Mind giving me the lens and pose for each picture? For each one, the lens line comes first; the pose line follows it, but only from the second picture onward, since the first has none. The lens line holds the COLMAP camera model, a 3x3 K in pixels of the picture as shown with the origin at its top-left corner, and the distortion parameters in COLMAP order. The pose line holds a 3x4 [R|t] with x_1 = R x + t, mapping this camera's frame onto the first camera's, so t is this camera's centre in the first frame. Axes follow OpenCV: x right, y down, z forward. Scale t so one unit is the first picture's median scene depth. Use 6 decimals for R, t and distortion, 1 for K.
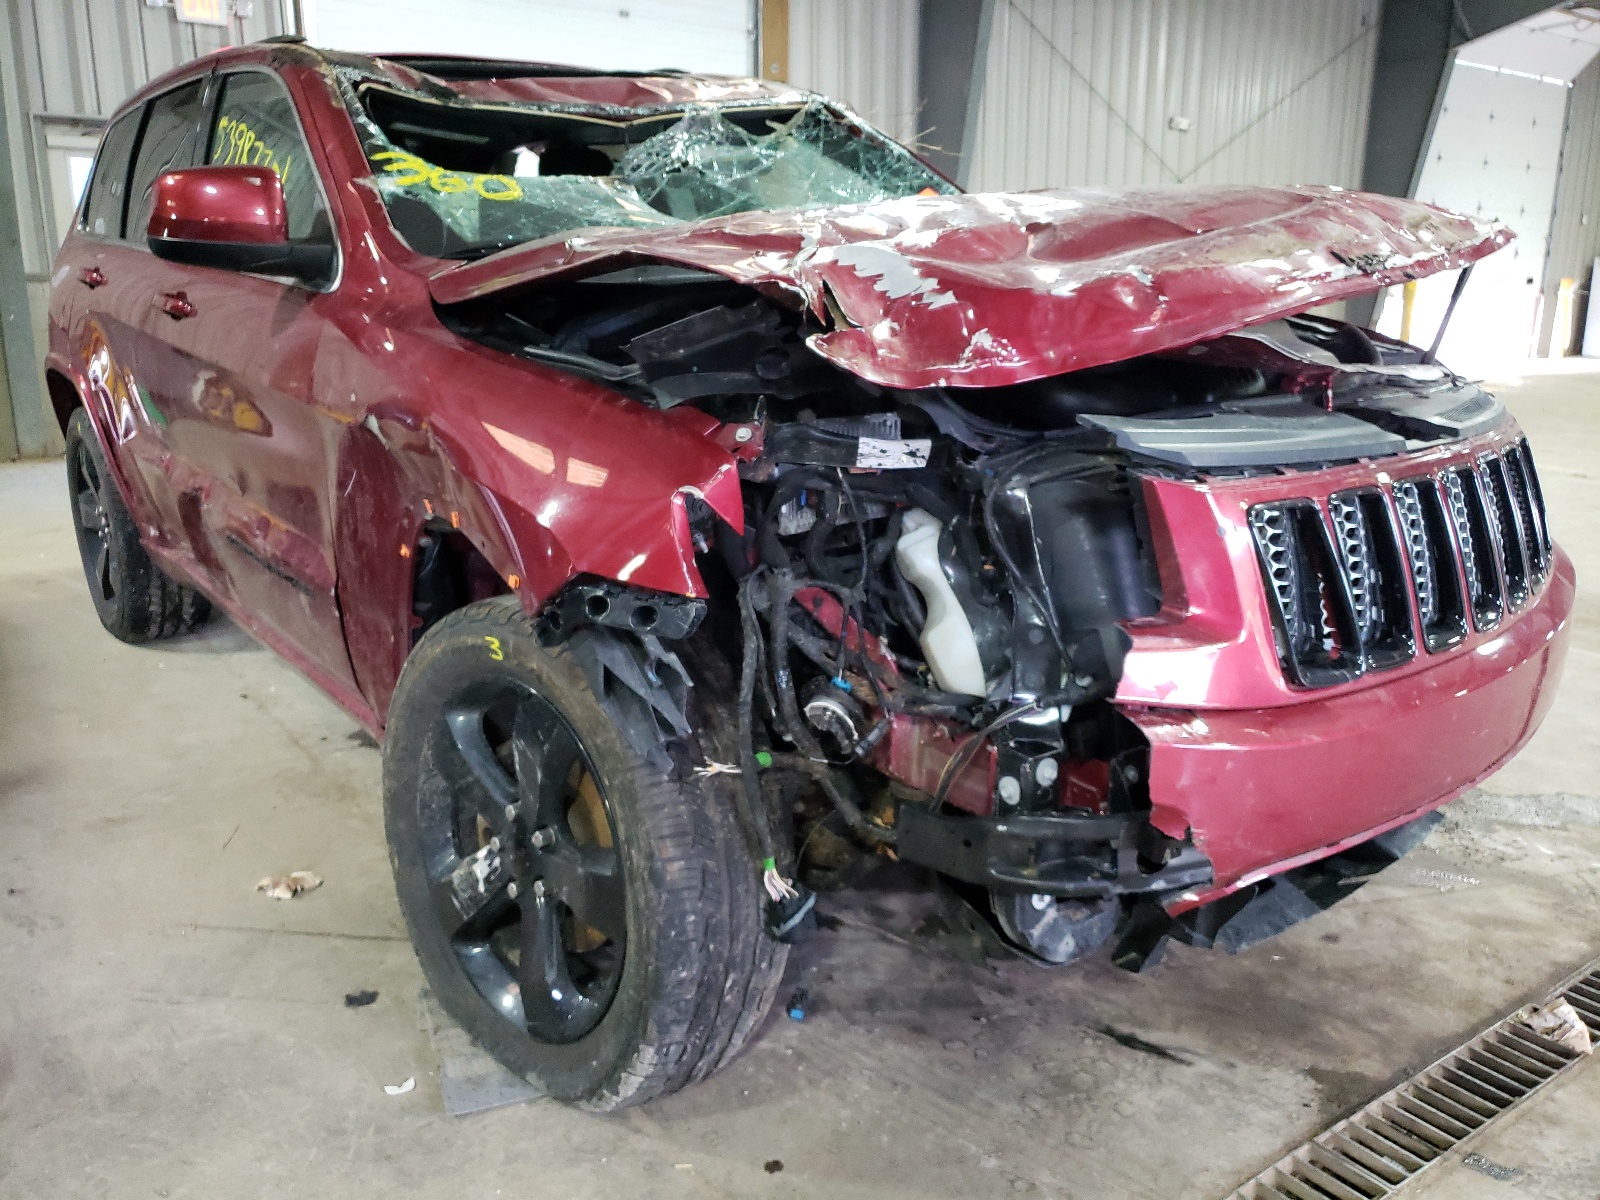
lens RADIAL K [[1286.5, 0, 797.5], [0, 1286.5, 603.9], [0, 0, 1]] dist [0.011291, 0.003347]
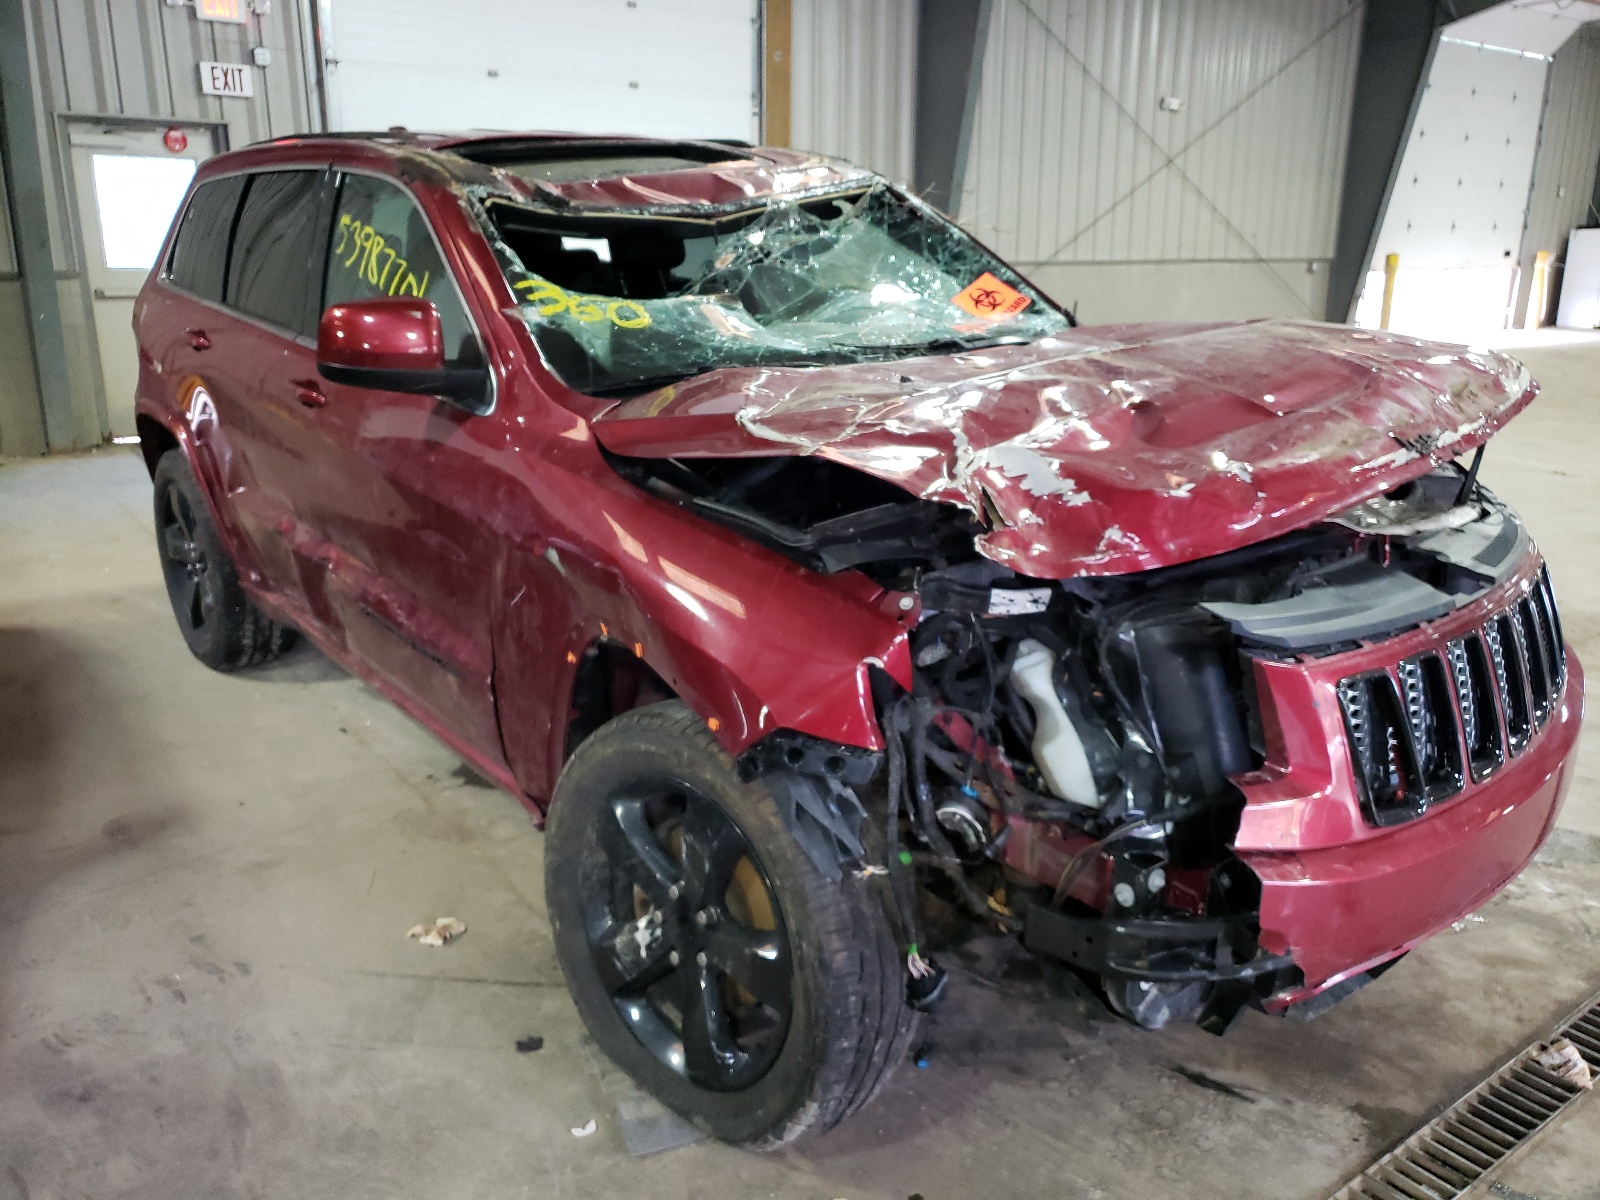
lens RADIAL K [[1280.9, 0, 800.0], [0, 1280.9, 600.0], [0, 0, 1]] dist [0.004631, 0.010236]
pose [[0.999843, -0.001531, 0.017661, -0.124479], [0.000978, 0.999509, 0.031309, -0.132029], [-0.017701, -0.031287, 0.999354, -0.140483]]
